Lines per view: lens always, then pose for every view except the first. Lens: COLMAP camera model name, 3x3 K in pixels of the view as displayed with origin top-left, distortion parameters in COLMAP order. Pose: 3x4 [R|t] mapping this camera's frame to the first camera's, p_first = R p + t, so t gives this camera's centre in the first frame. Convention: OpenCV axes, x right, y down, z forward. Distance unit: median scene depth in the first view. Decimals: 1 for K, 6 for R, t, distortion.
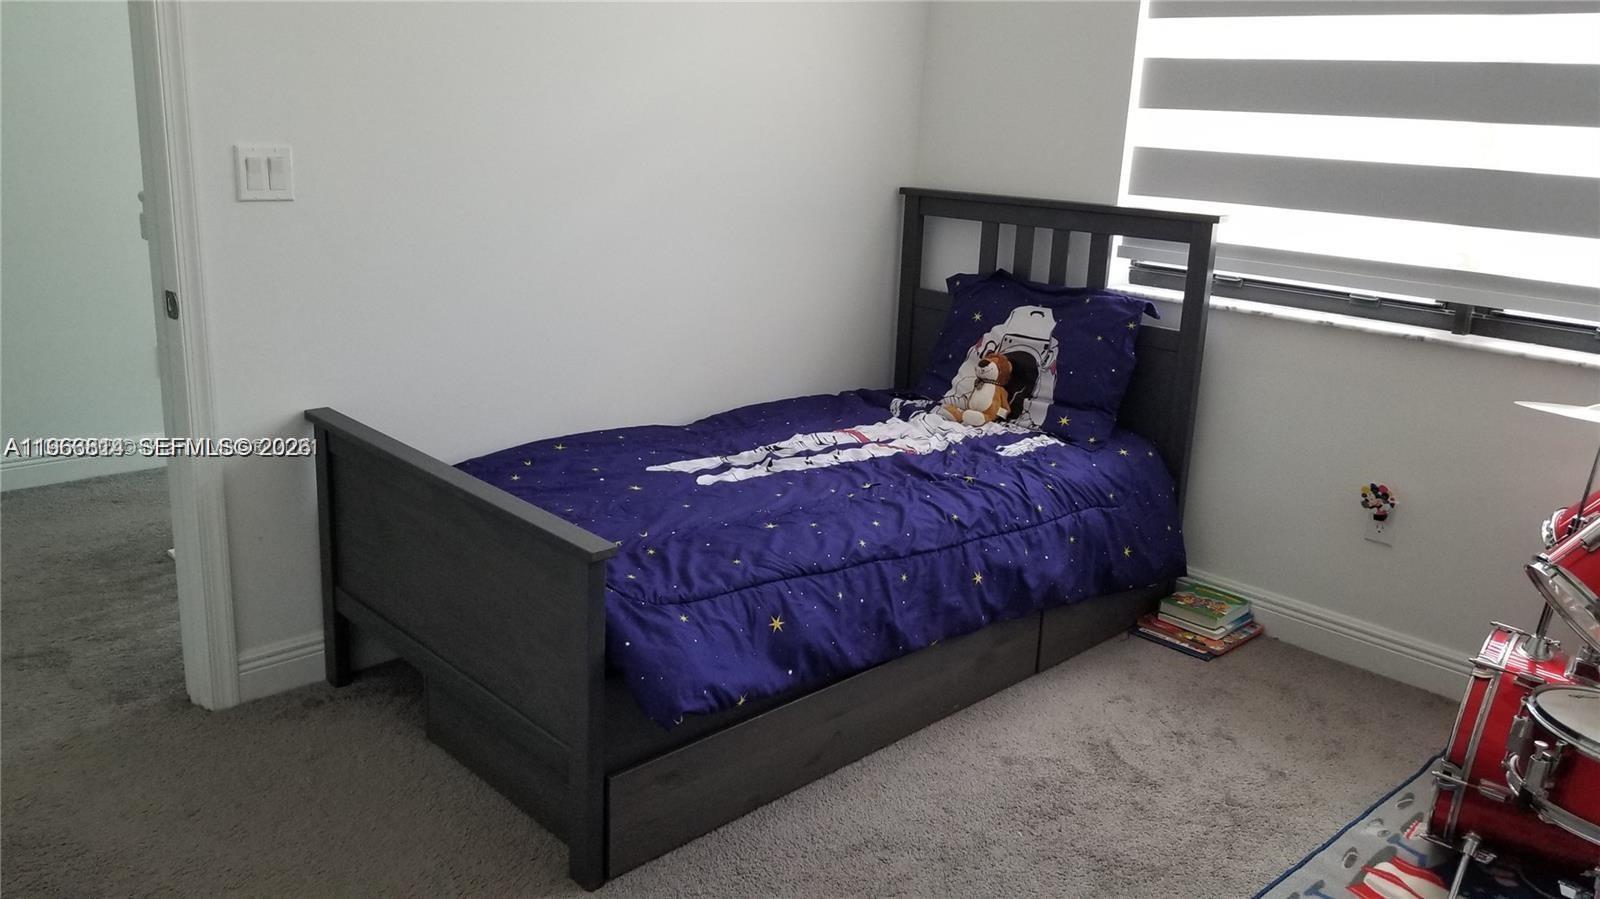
lens RADIAL K [[1269.7, 0, 796.8], [0, 1269.7, 450.2], [0, 0, 1]] dist [0.033045, -0.004322]
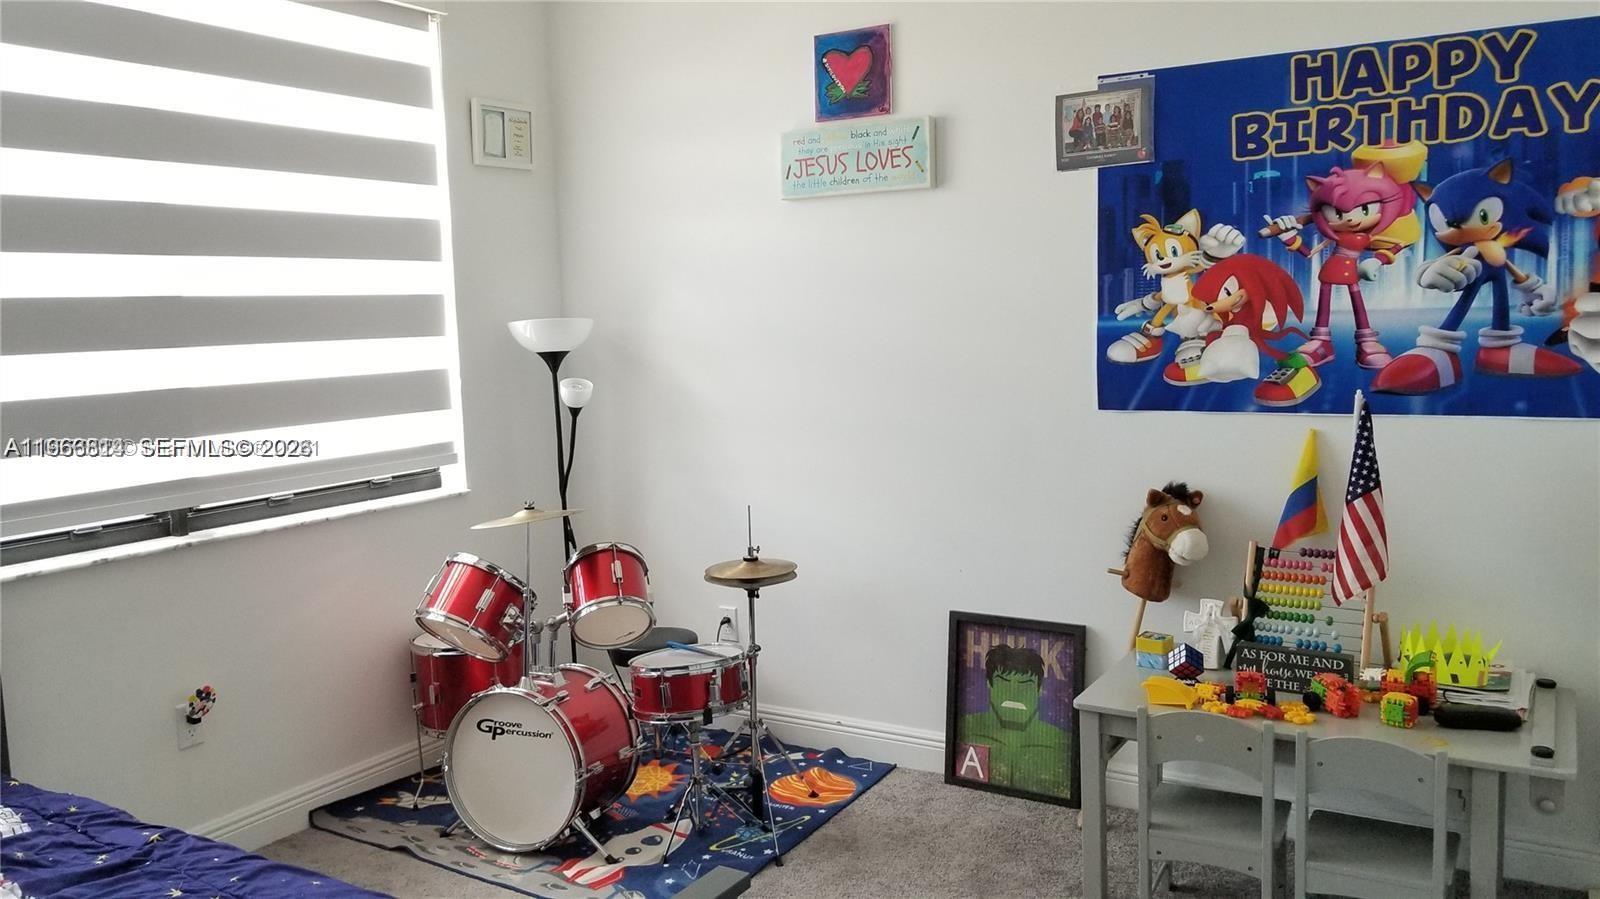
lens RADIAL K [[1269.7, 0, 796.8], [0, 1269.7, 447.5], [0, 0, 1]] dist [0.033045, -0.004322]
pose [[-0.255199, -0.139686, 0.956745, -0.653073], [0.282553, 0.935541, 0.211958, -0.246243], [-0.924682, 0.324423, -0.199281, 0.715441]]
